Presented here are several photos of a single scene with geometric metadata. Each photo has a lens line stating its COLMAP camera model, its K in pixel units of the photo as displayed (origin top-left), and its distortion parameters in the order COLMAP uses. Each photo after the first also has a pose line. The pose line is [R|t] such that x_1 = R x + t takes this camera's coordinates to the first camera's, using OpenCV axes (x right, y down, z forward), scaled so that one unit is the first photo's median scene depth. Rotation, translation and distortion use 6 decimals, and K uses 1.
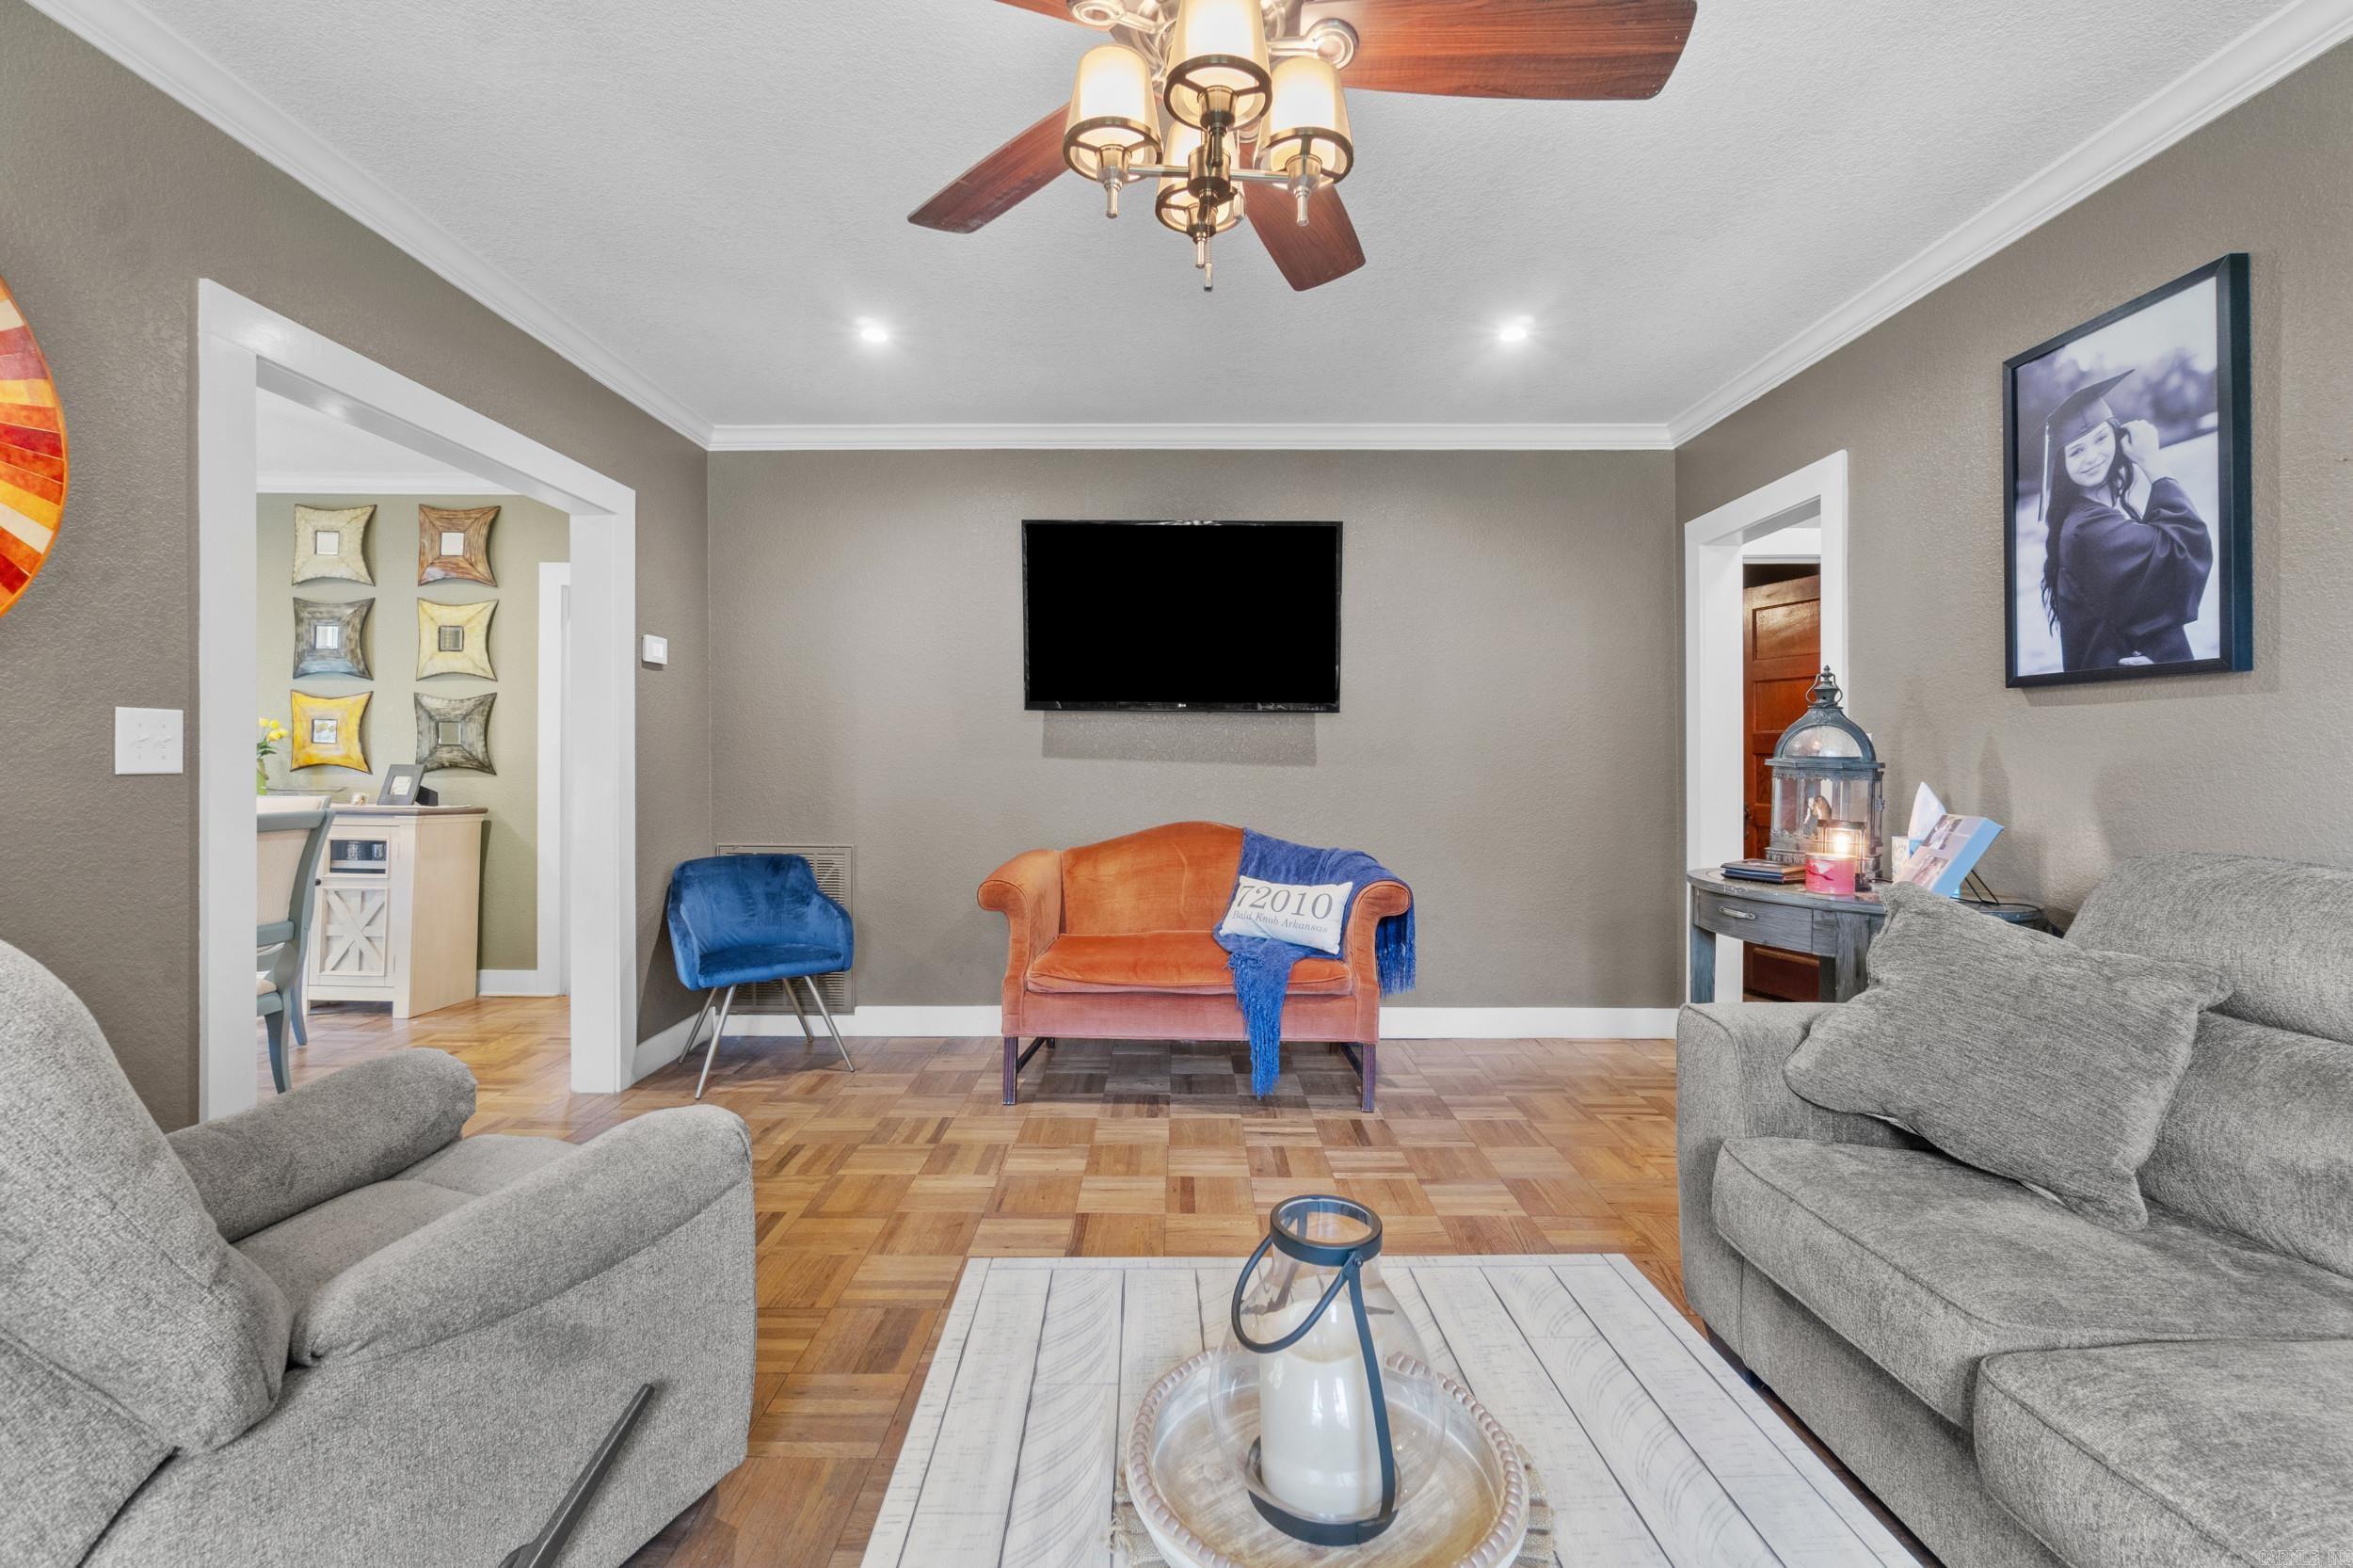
lens RADIAL K [[1027.1, 0, 1192.9], [0, 1027.1, 754.4], [0, 0, 1]] dist [-0.007274, 0.001728]
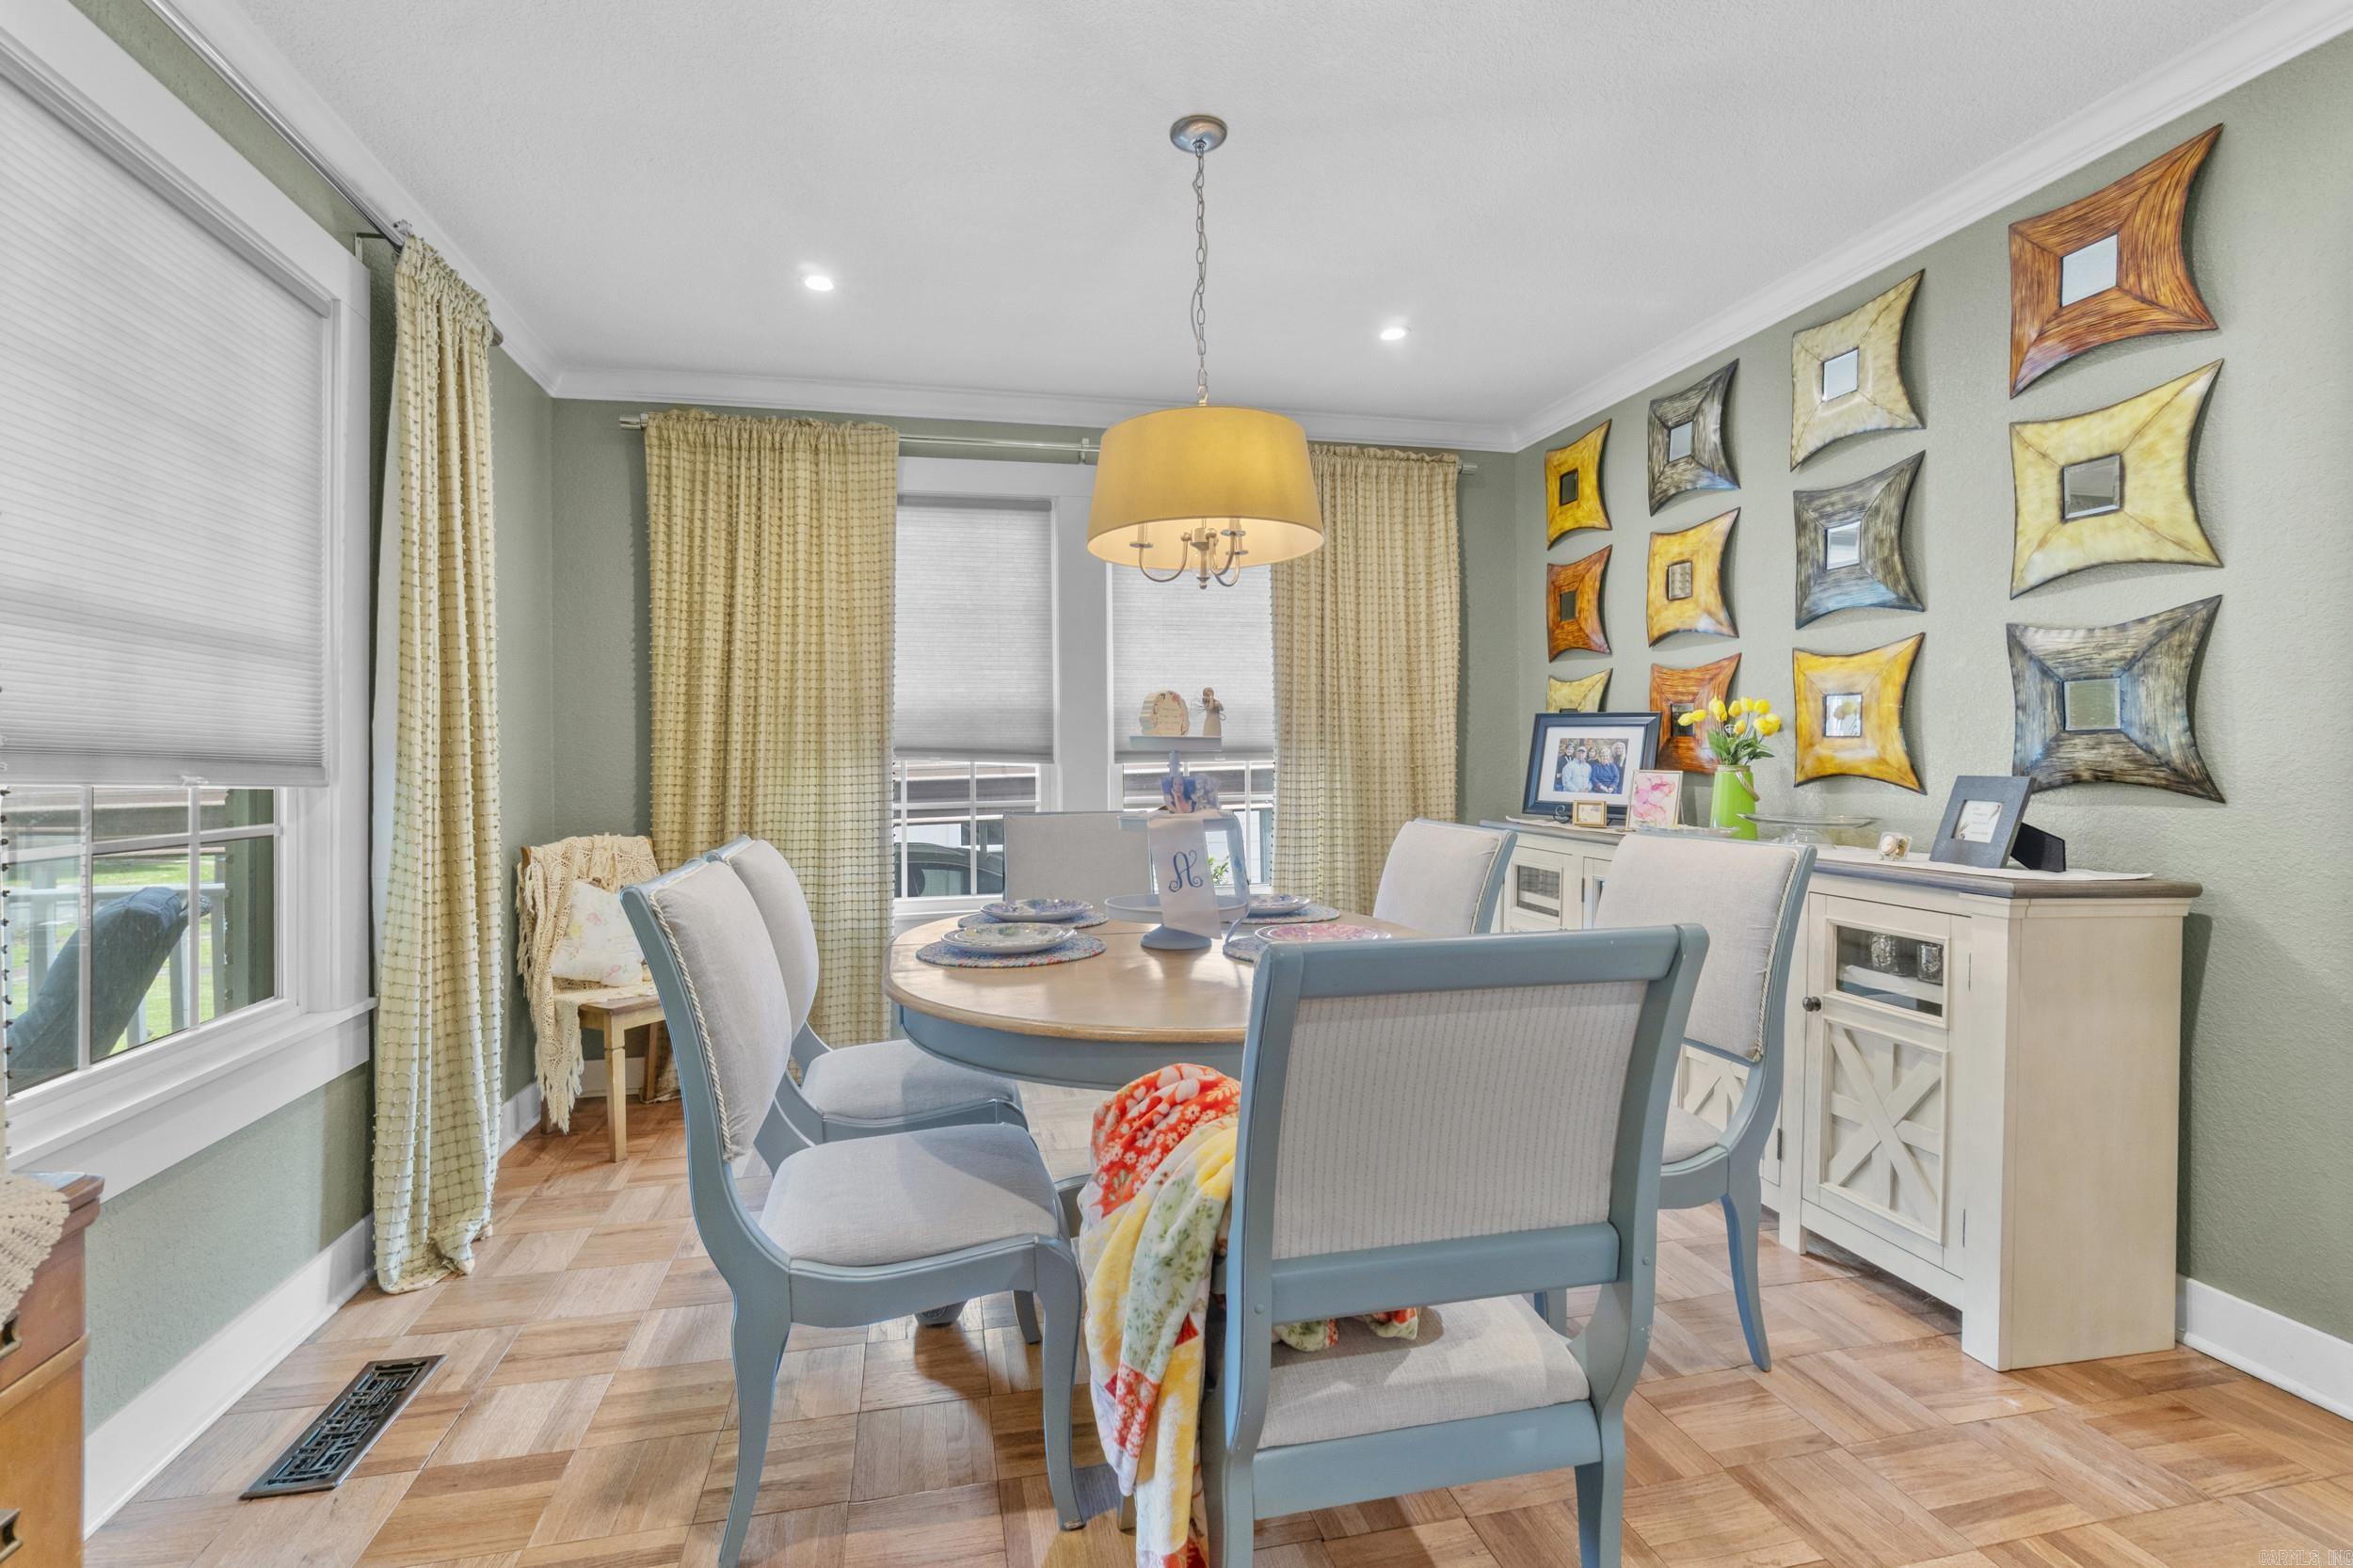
lens RADIAL K [[1027.1, 0, 1137.1], [0, 1027.1, 762.4], [0, 0, 1]] dist [-0.007274, 0.001728]
pose [[0.193604, -0.009284, -0.981036, -0.376367], [0.012911, 0.999893, -0.006914, 0.002024], [0.980995, -0.011328, 0.193703, 0.514024]]
